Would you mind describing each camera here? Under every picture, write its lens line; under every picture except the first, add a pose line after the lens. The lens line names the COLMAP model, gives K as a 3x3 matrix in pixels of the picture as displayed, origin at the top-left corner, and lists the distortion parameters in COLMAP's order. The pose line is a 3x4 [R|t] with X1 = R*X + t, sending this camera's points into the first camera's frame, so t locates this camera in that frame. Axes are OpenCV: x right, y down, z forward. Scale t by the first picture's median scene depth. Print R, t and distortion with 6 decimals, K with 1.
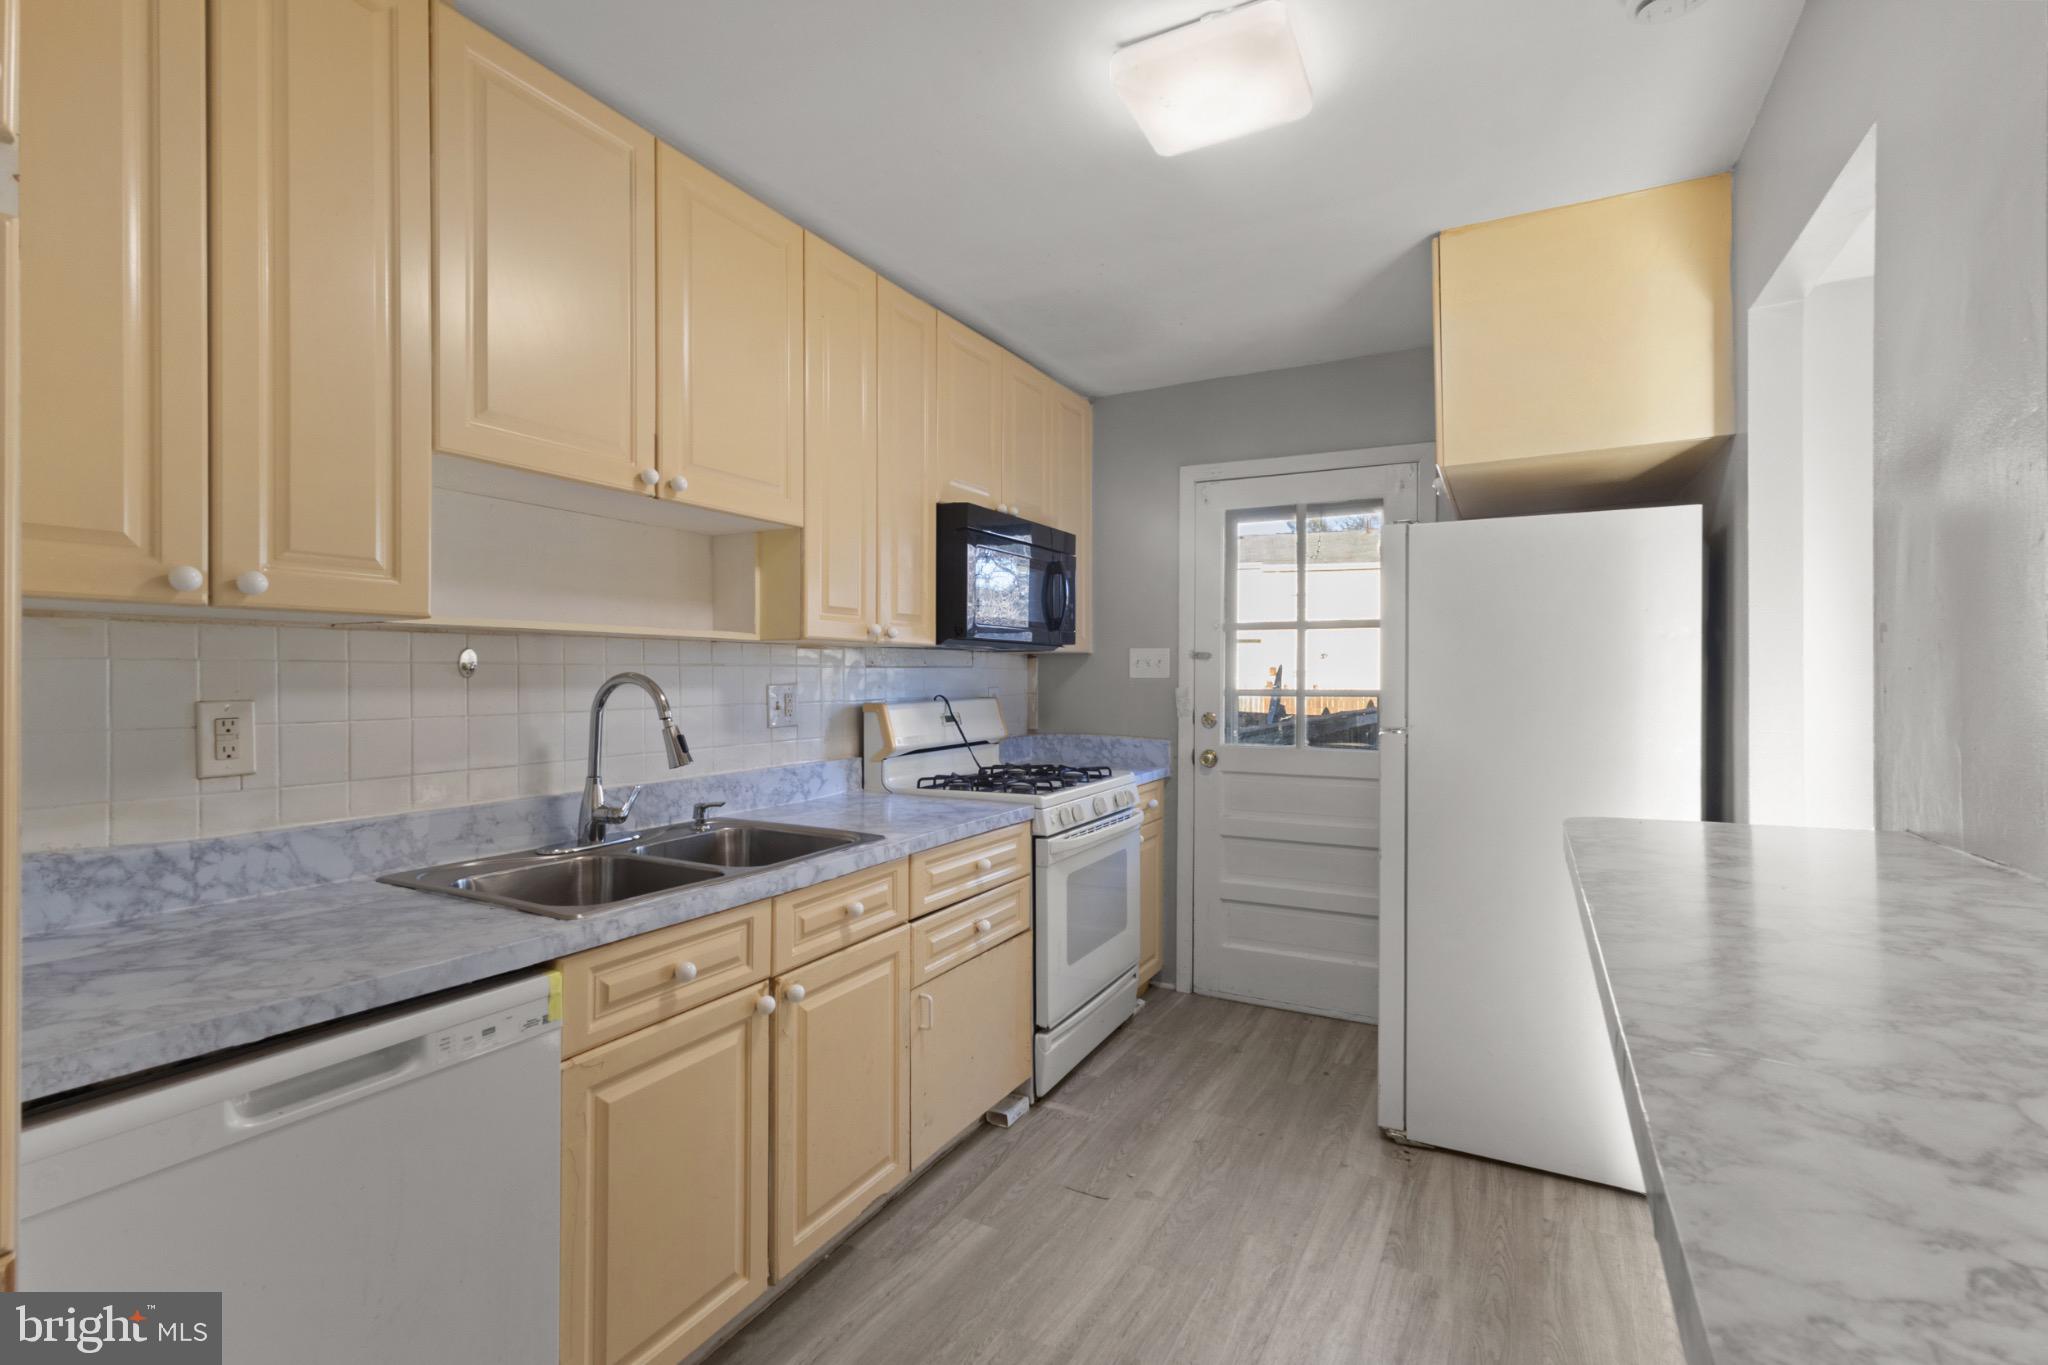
lens RADIAL K [[943.7, 0, 1019.1], [0, 943.7, 672.1], [0, 0, 1]] dist [0.002632, -0.002456]
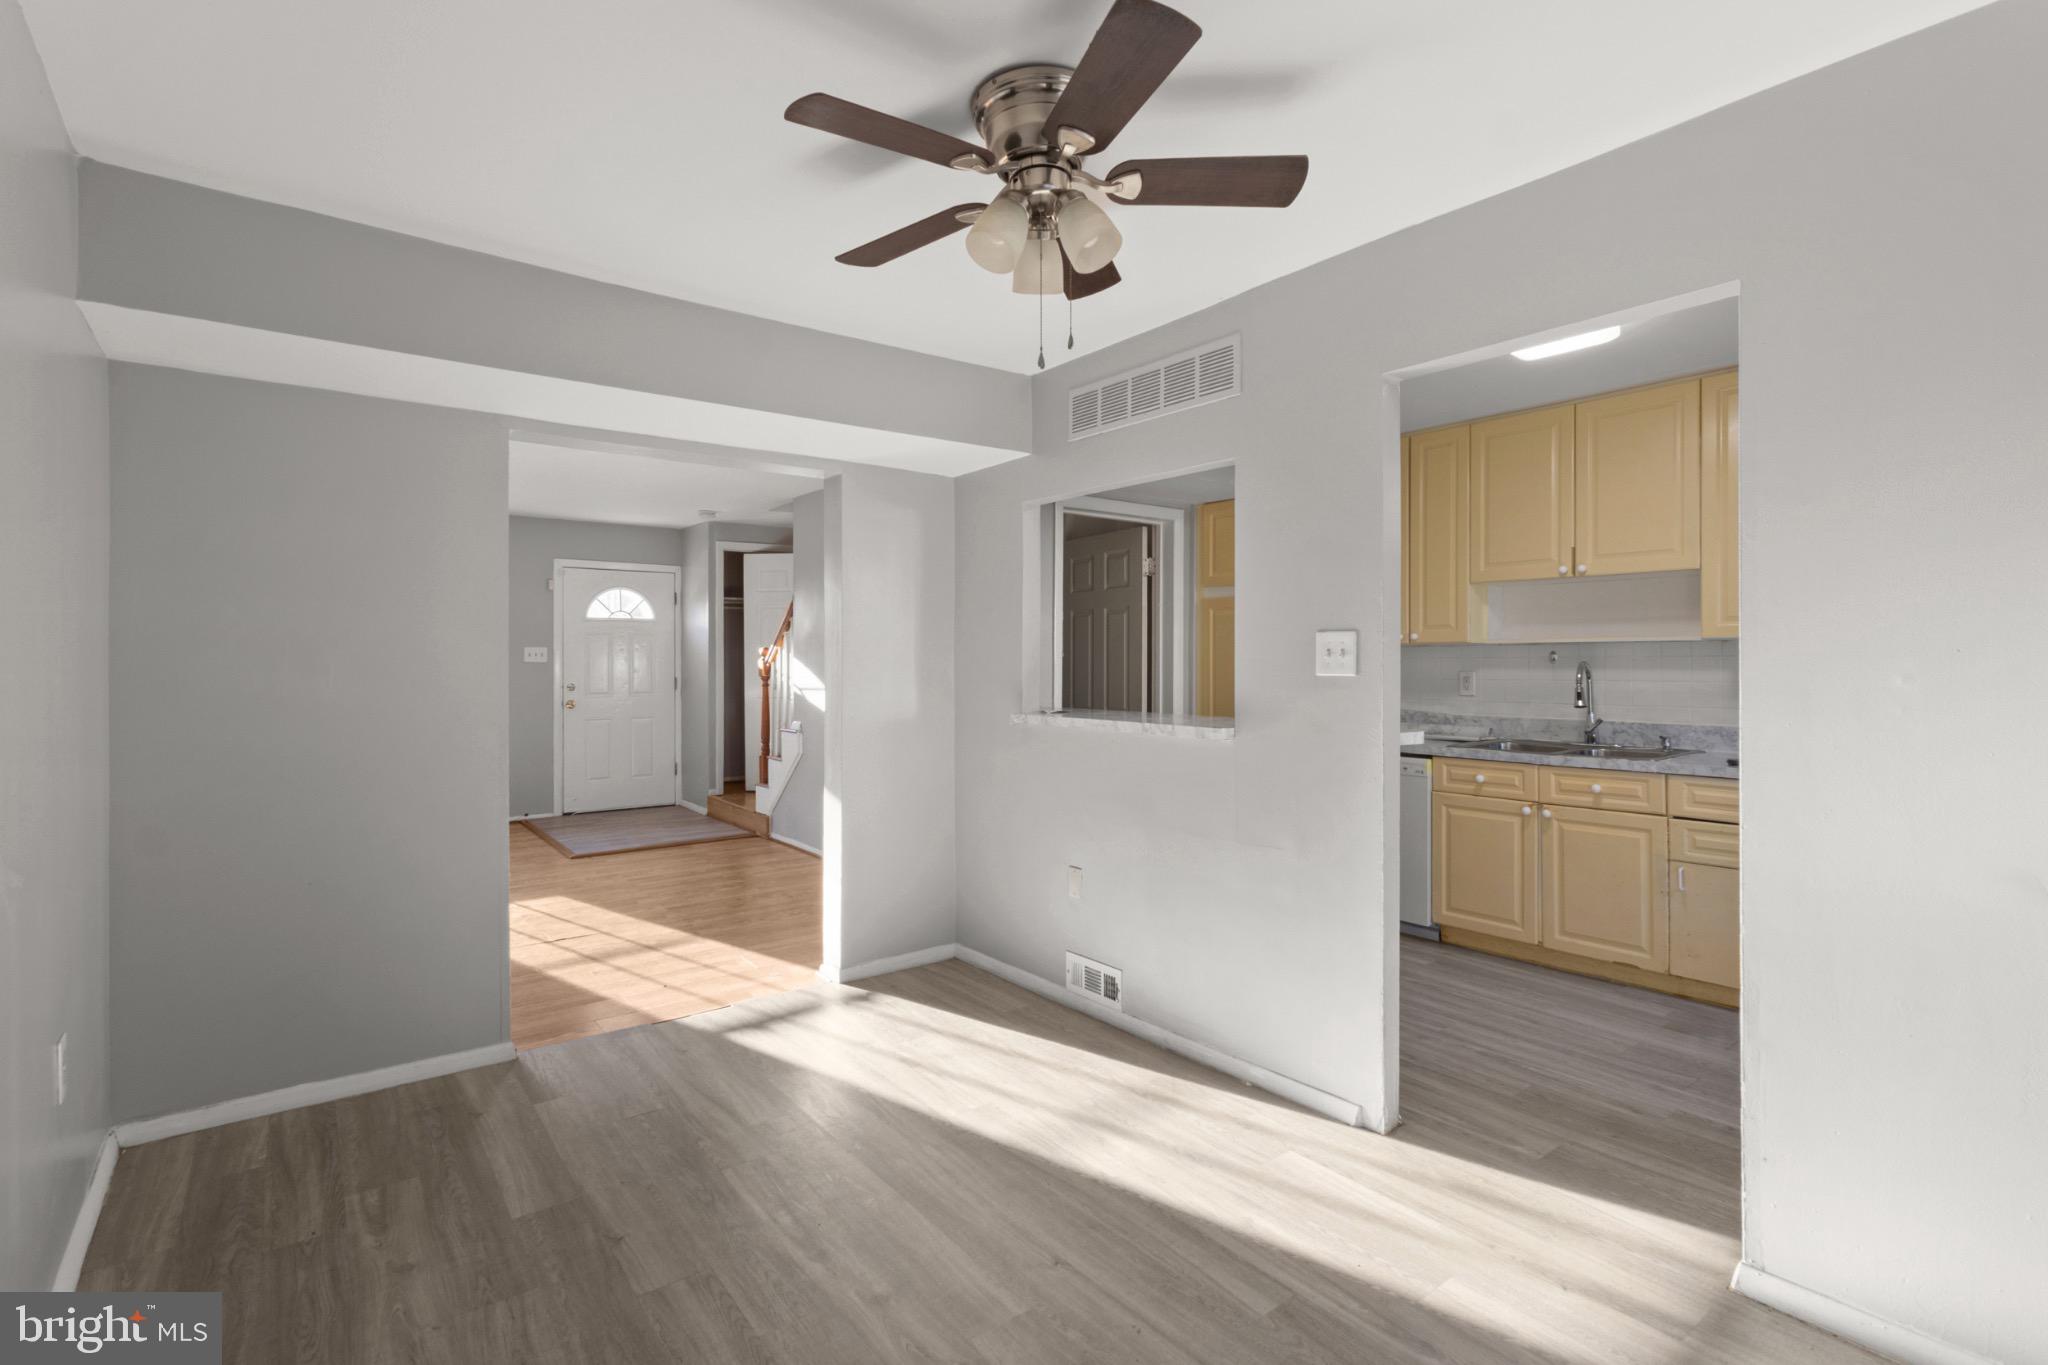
lens RADIAL K [[943.7, 0, 1019.1], [0, 943.7, 672.1], [0, 0, 1]] dist [0.002632, -0.002456]
pose [[-0.394717, 0.009359, -0.918755, 1.717049], [0.003708, 0.999956, 0.008593, 0.002333], [0.918795, -0.000015, -0.394734, 0.599419]]
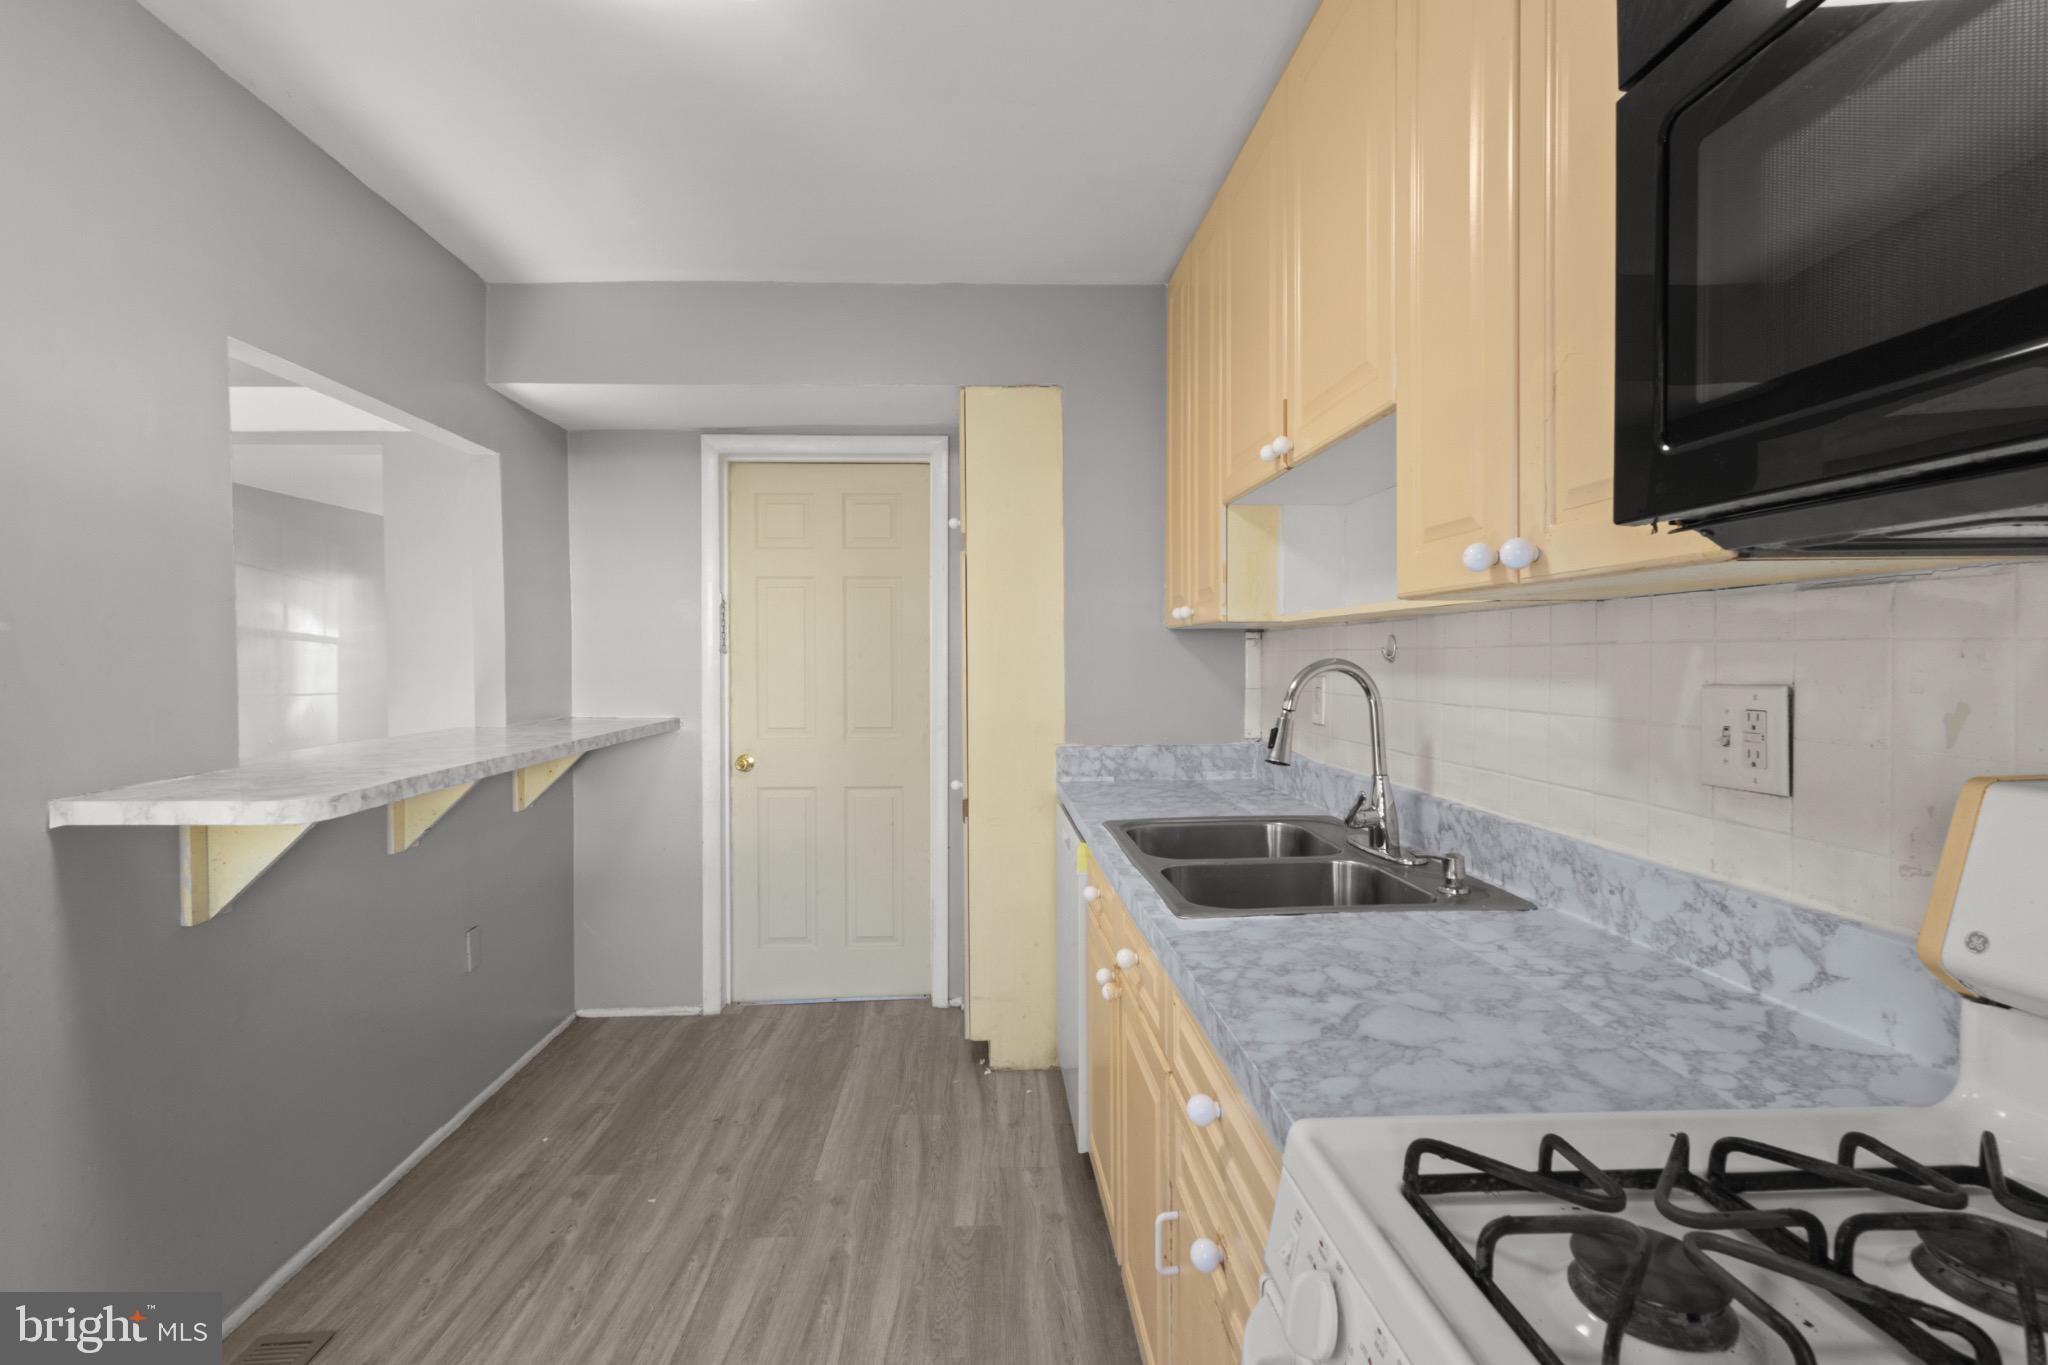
lens RADIAL K [[943.7, 0, 1019.1], [0, 943.7, 672.1], [0, 0, 1]] dist [0.002632, -0.002456]
pose [[-0.852397, 0.011861, -0.522760, 0.274650], [0.005697, 0.999894, 0.013397, -0.000705], [0.522863, 0.008441, -0.852375, 1.416455]]
